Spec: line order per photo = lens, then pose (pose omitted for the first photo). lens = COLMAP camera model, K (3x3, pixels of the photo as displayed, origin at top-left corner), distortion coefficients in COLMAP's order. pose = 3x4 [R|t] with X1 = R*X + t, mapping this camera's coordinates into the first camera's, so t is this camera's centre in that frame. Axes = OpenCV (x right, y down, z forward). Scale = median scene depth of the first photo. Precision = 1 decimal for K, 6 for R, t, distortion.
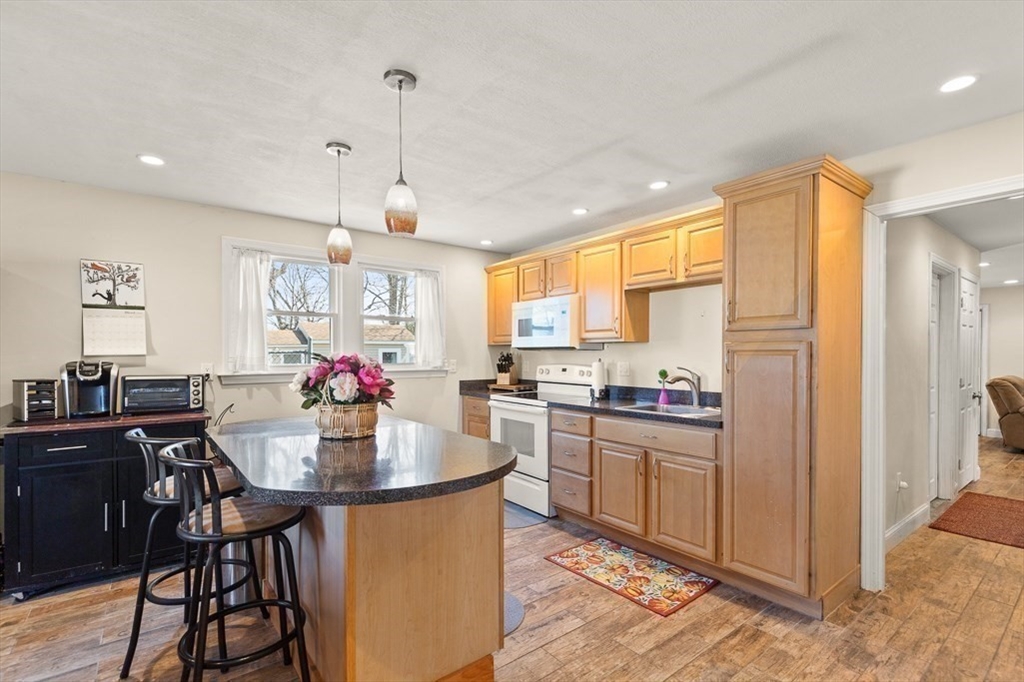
lens RADIAL K [[490.1, 0, 515.9], [0, 490.1, 365.8], [0, 0, 1]] dist [0.009375, 0.000246]
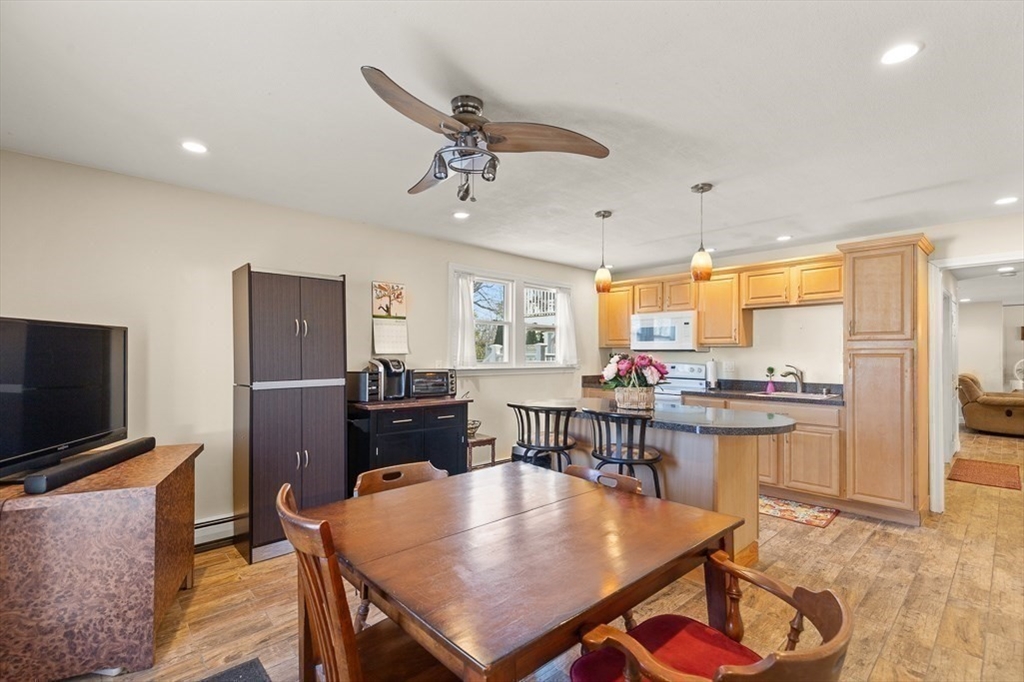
lens RADIAL K [[478.1, 0, 529.5], [0, 478.1, 353.6], [0, 0, 1]] dist [0.004526, 0.000179]
pose [[0.995535, 0.007201, 0.094122, -0.594023], [-0.004765, 0.999648, -0.026083, 0.010295], [-0.094277, 0.025518, 0.995219, -0.322695]]
